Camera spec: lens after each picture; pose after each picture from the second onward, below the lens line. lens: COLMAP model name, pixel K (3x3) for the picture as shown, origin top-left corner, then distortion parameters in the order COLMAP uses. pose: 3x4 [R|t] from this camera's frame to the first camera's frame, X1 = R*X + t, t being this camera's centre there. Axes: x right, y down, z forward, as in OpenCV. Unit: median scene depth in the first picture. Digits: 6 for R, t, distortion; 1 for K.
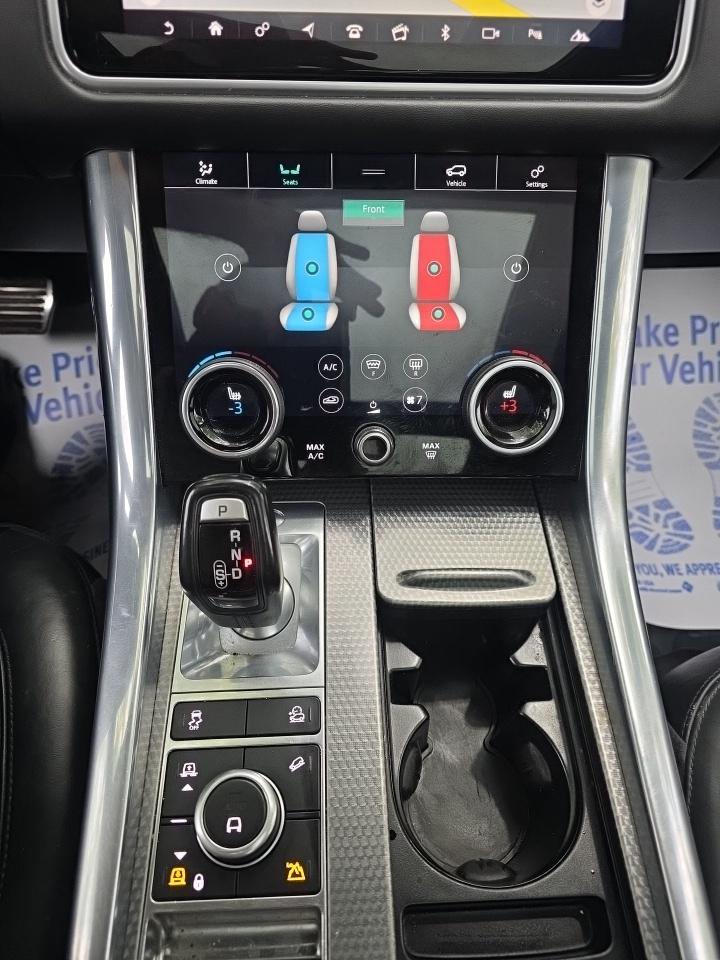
lens RADIAL K [[659.6, 0, 360.0], [0, 659.6, 480.0], [0, 0, 1]] dist [0.000691, 0.000530]
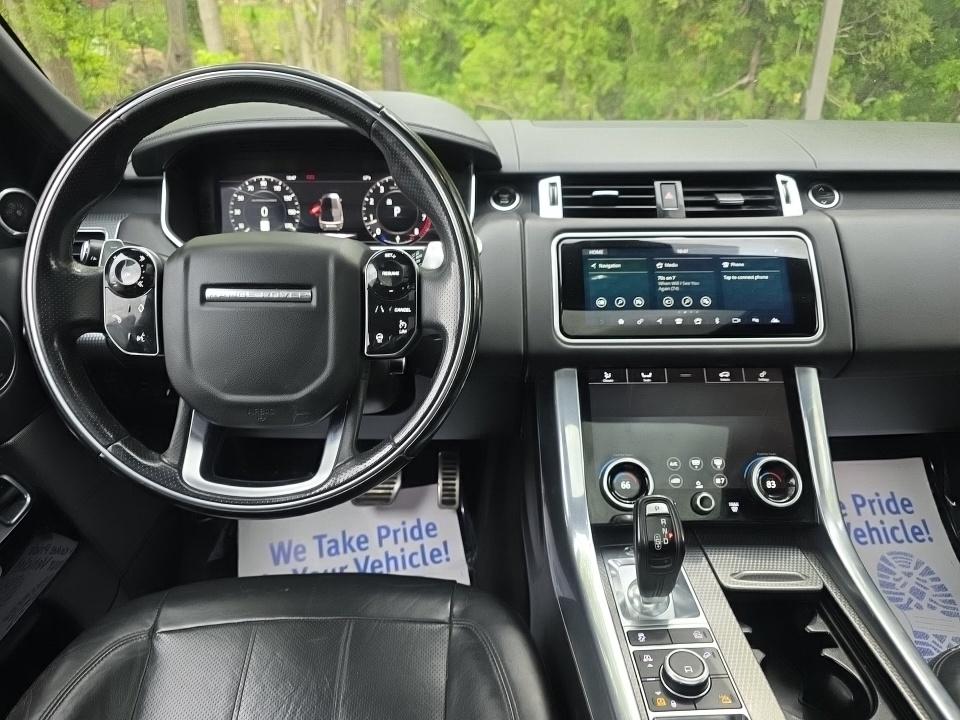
lens RADIAL K [[665.3, 0, 479.2], [0, 665.3, 391.7], [0, 0, 1]] dist [0.097190, -0.092979]
pose [[0.999584, -0.021091, -0.019675, -0.575171], [0.008965, 0.875538, -0.483066, 0.594738], [0.027414, 0.482689, 0.875363, -0.856408]]
